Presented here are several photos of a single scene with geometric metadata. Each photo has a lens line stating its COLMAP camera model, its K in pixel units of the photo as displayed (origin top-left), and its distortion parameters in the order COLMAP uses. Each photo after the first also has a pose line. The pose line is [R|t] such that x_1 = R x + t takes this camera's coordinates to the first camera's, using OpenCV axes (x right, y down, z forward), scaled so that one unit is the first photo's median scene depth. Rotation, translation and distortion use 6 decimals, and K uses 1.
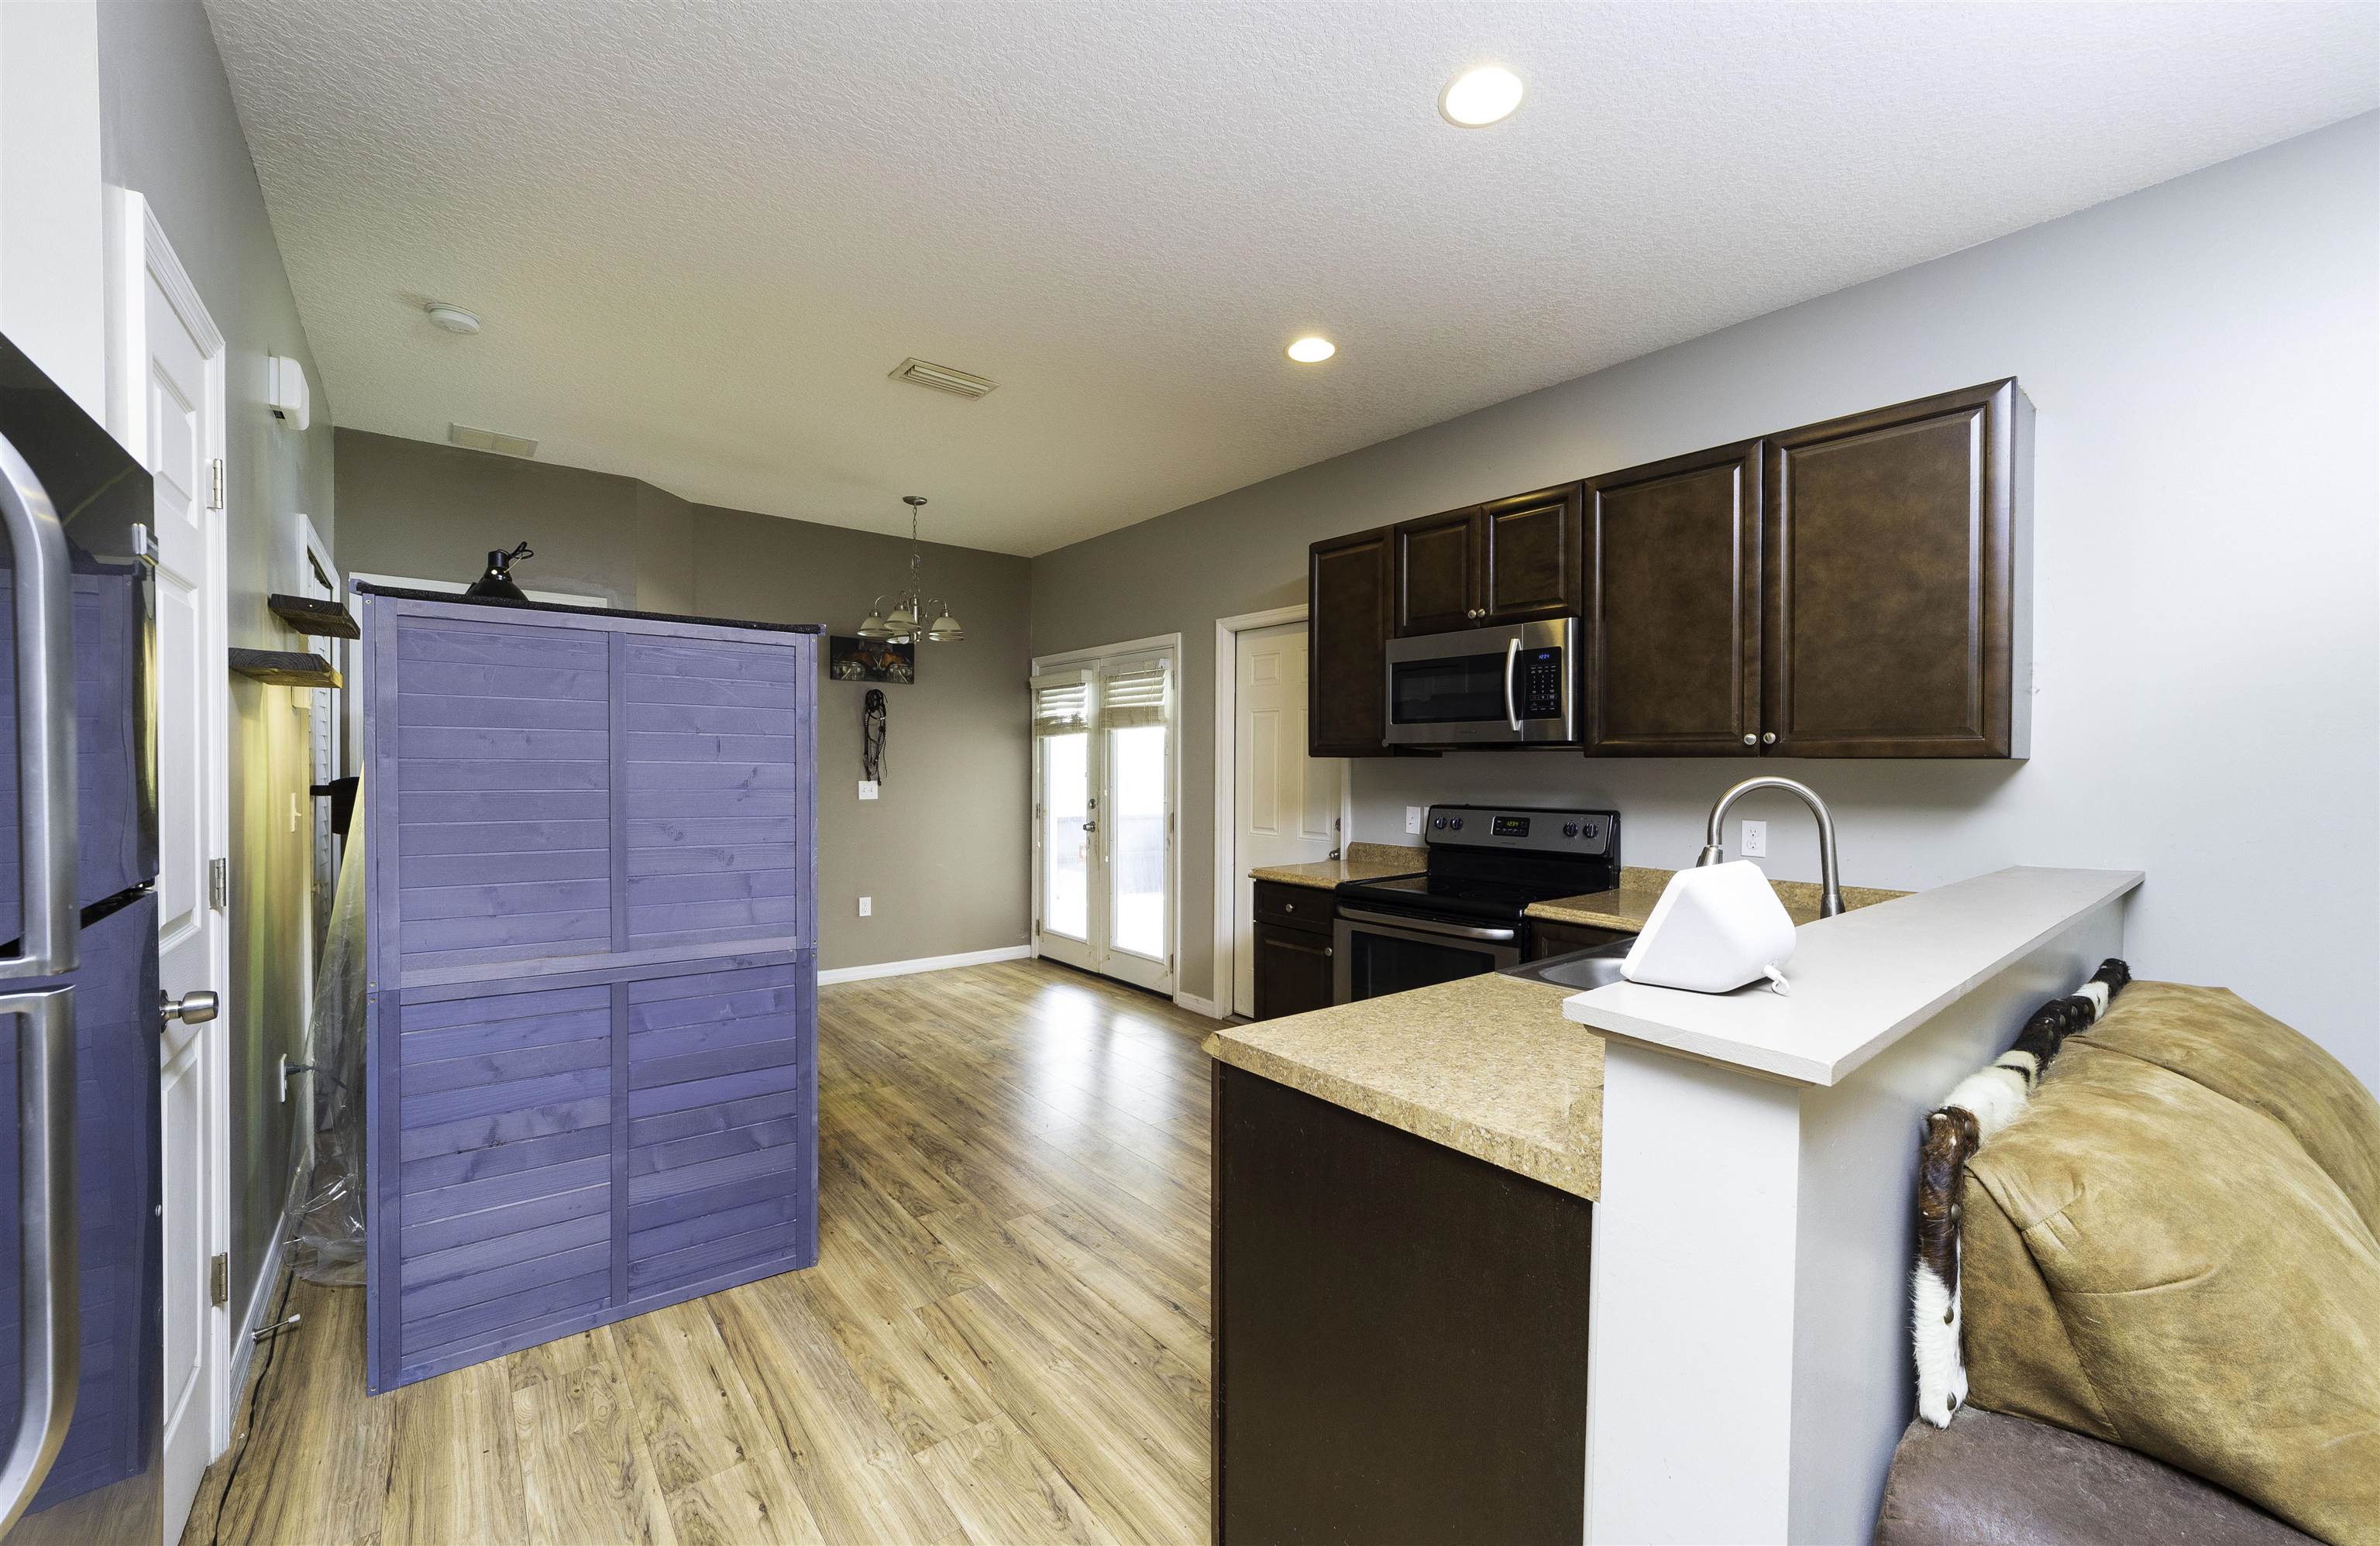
lens RADIAL K [[938.4, 0, 1189.8], [0, 938.4, 780.6], [0, 0, 1]] dist [-0.023514, 0.010842]
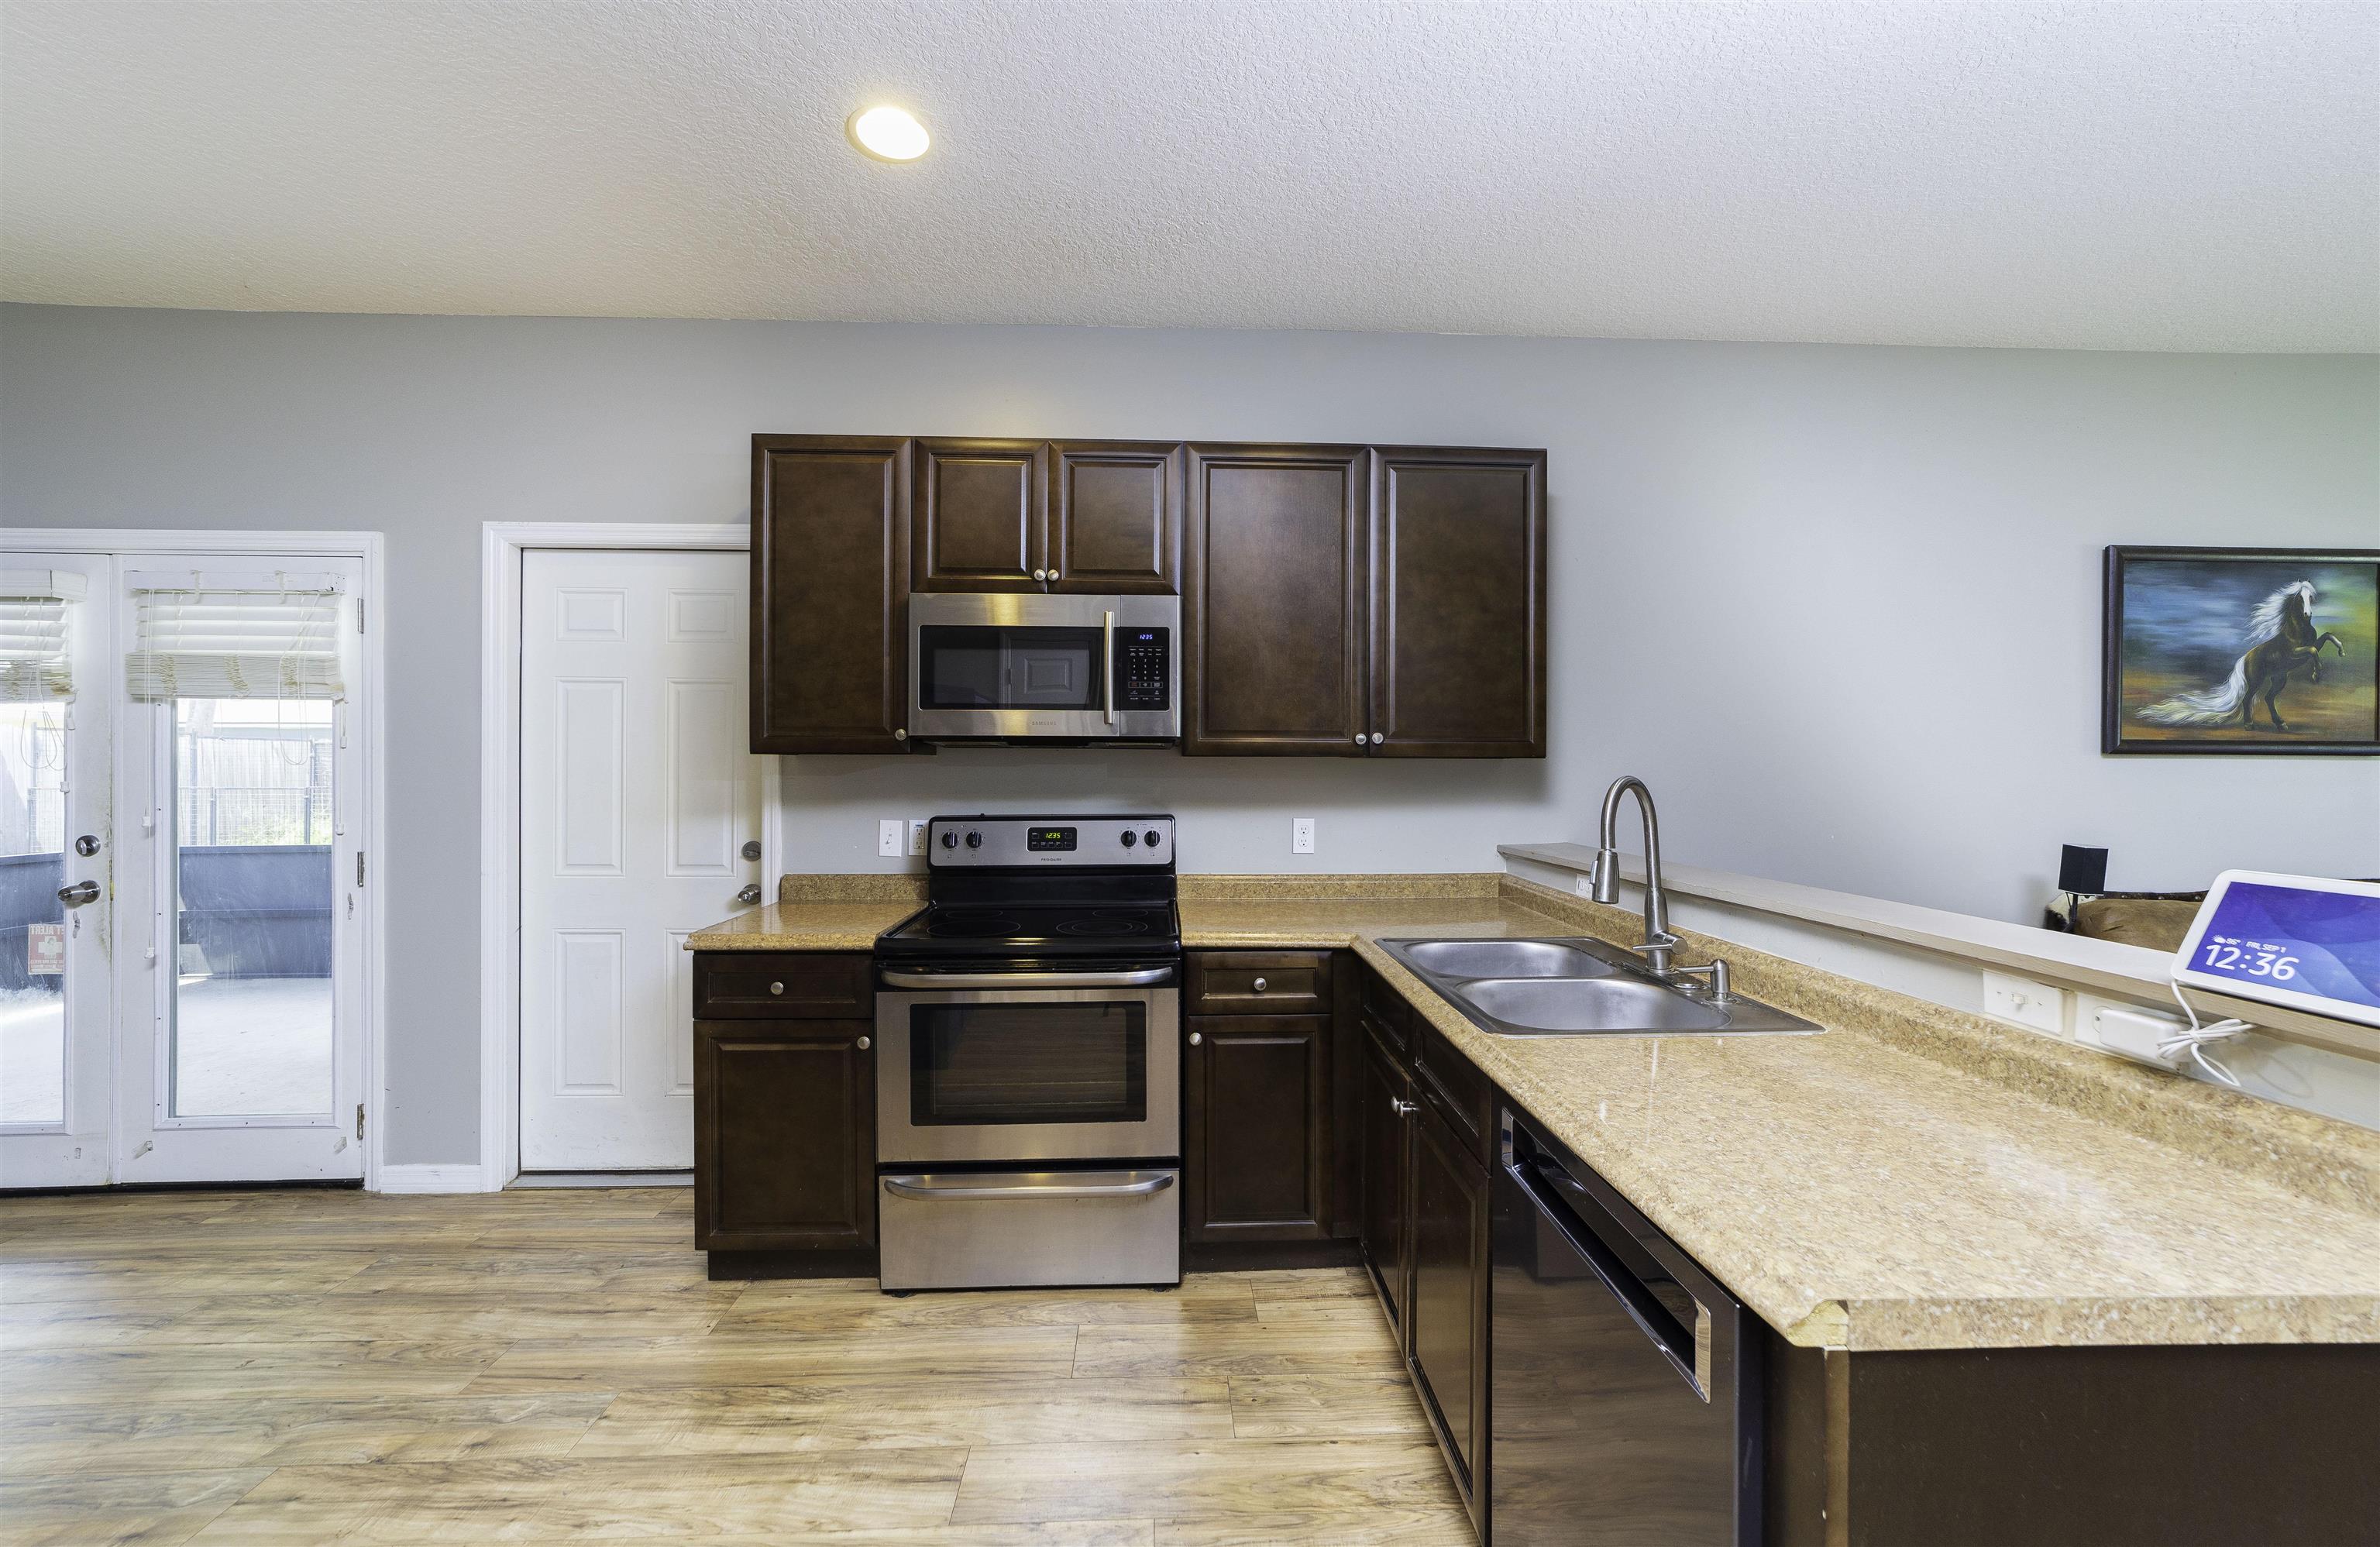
lens RADIAL K [[929.2, 0, 1206.7], [0, 929.2, 772.0], [0, 0, 1]] dist [-0.021032, 0.010865]
pose [[0.596902, -0.009108, 0.802263, -0.259412], [0.015146, 0.999885, 0.000083, -0.009149], [-0.802171, 0.012101, 0.596971, 0.442179]]
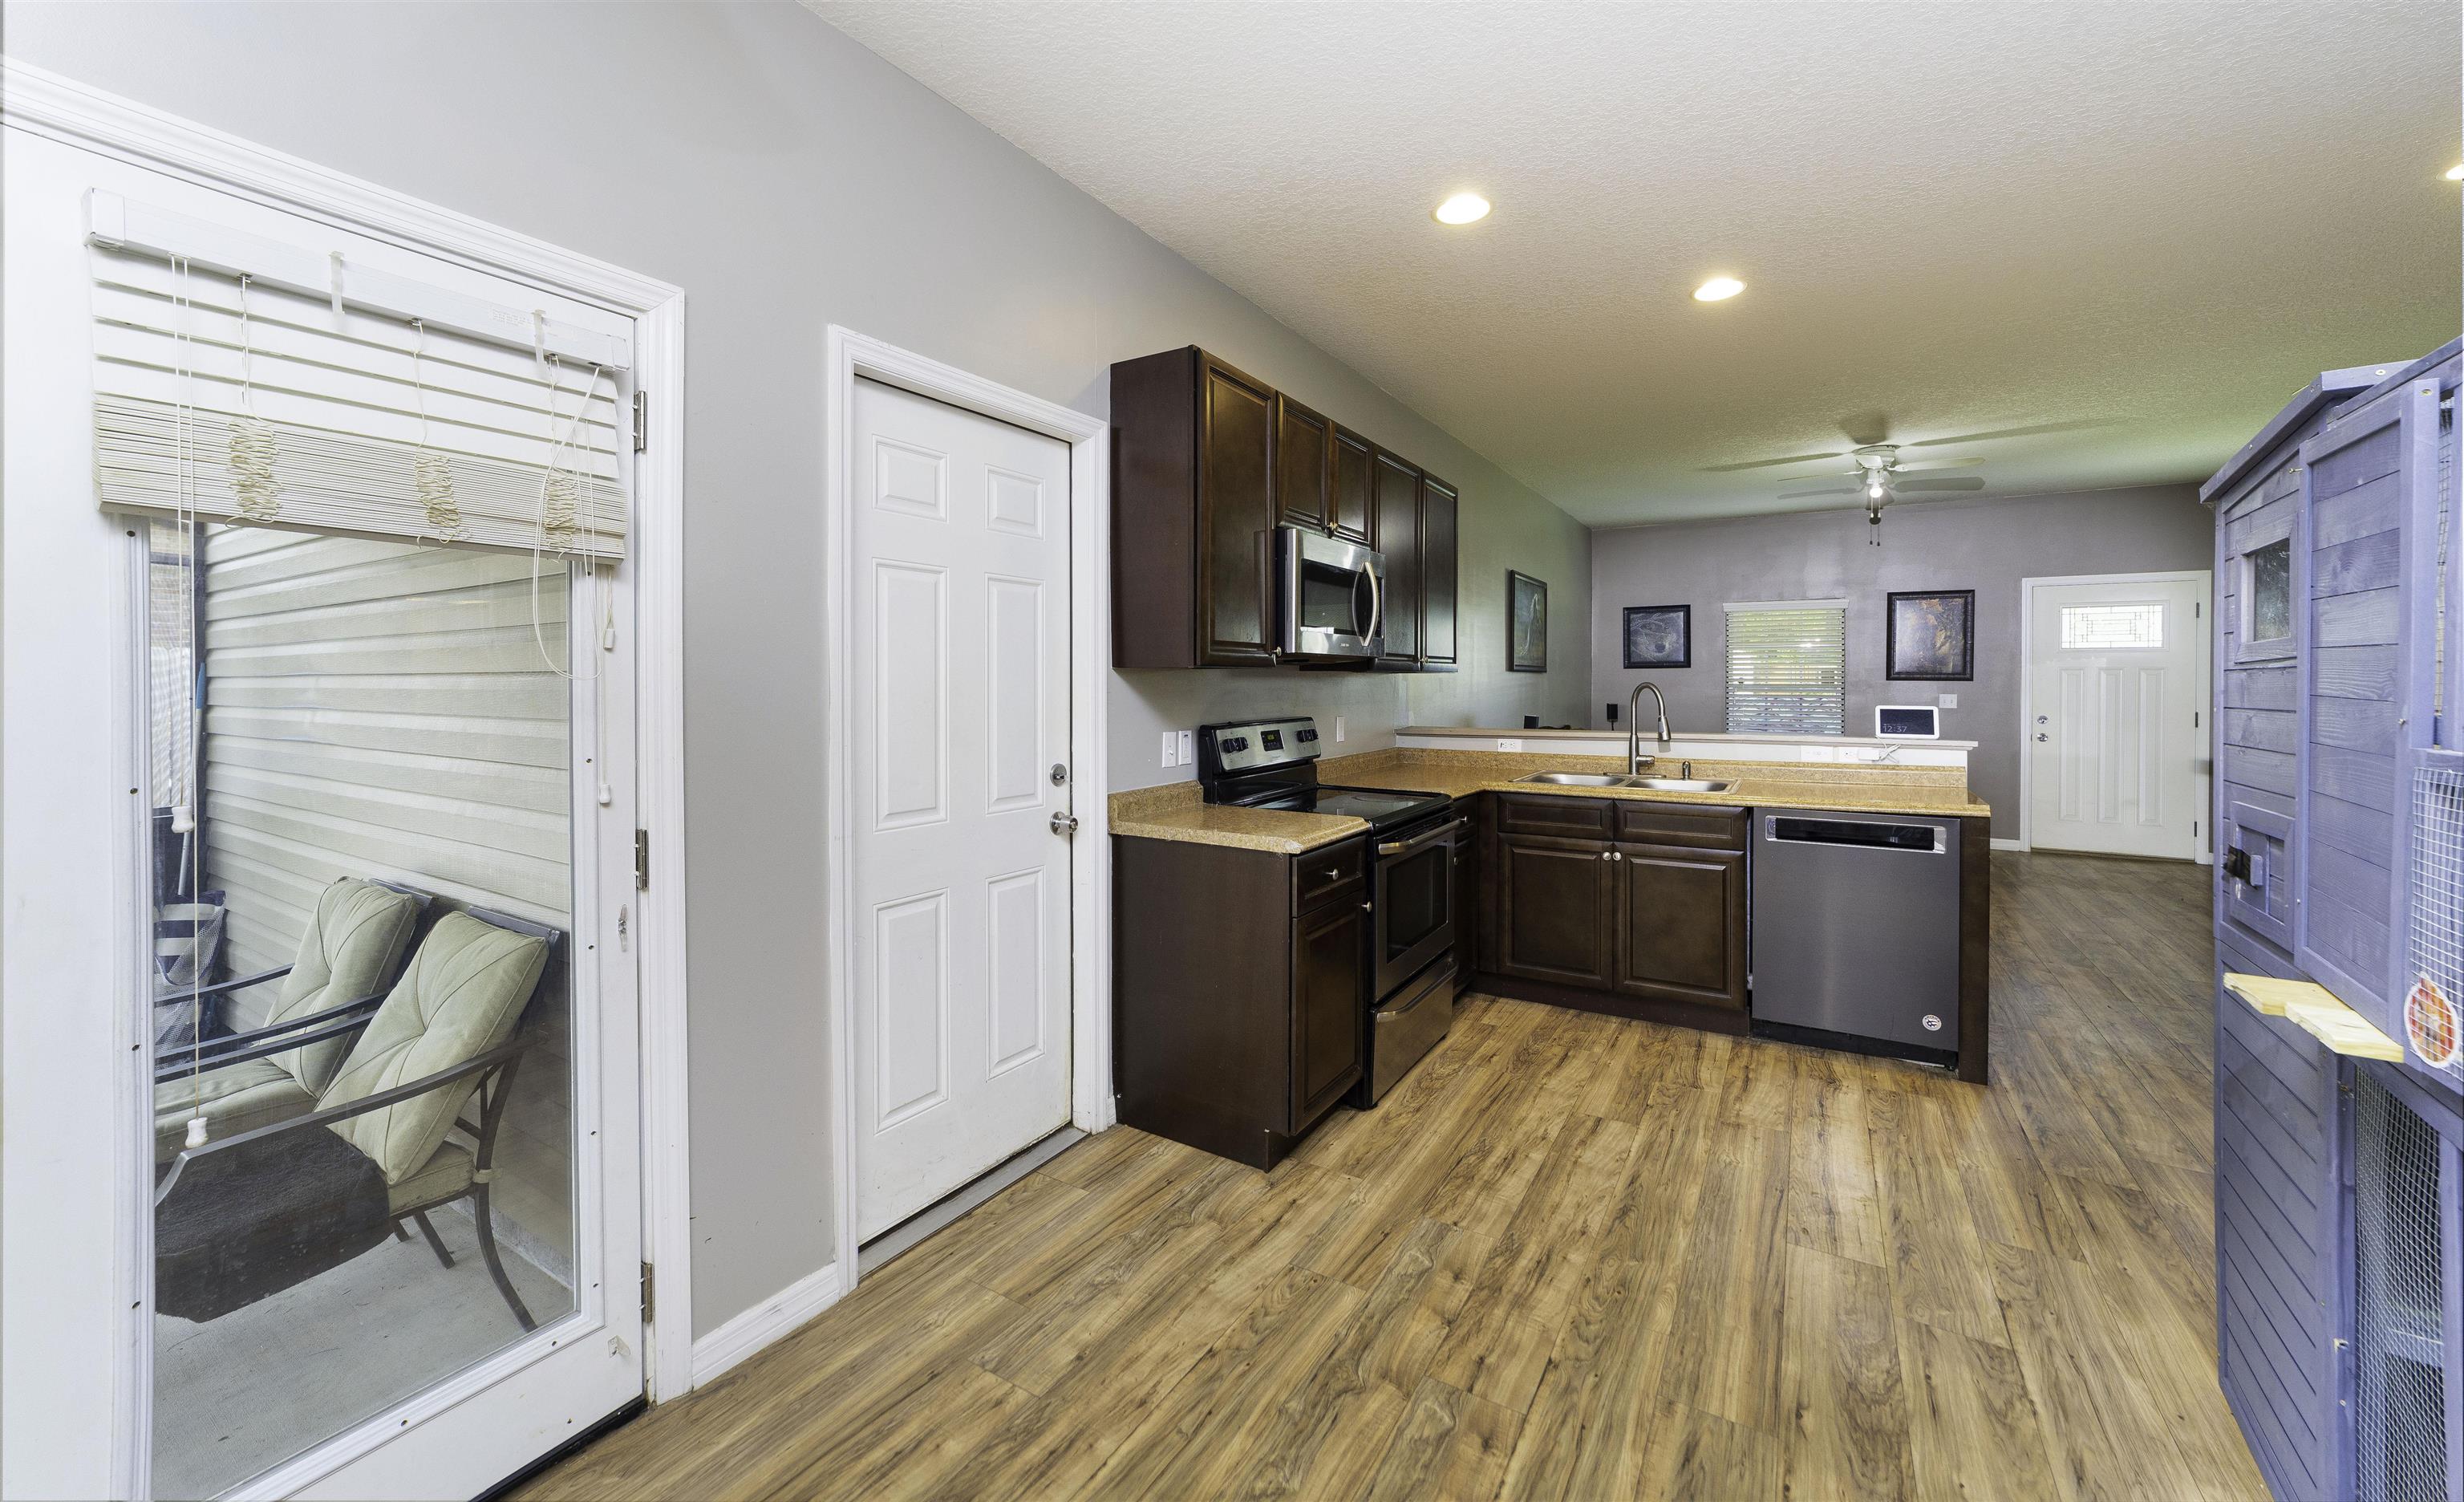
lens RADIAL K [[929.2, 0, 1236.2], [0, 929.2, 684.6], [0, 0, 1]] dist [-0.006237, 0.000625]
pose [[-0.323793, -0.011154, 0.946062, -0.636211], [0.015459, 0.999735, 0.017078, -0.028892], [-0.946002, 0.020155, -0.323534, 1.497066]]
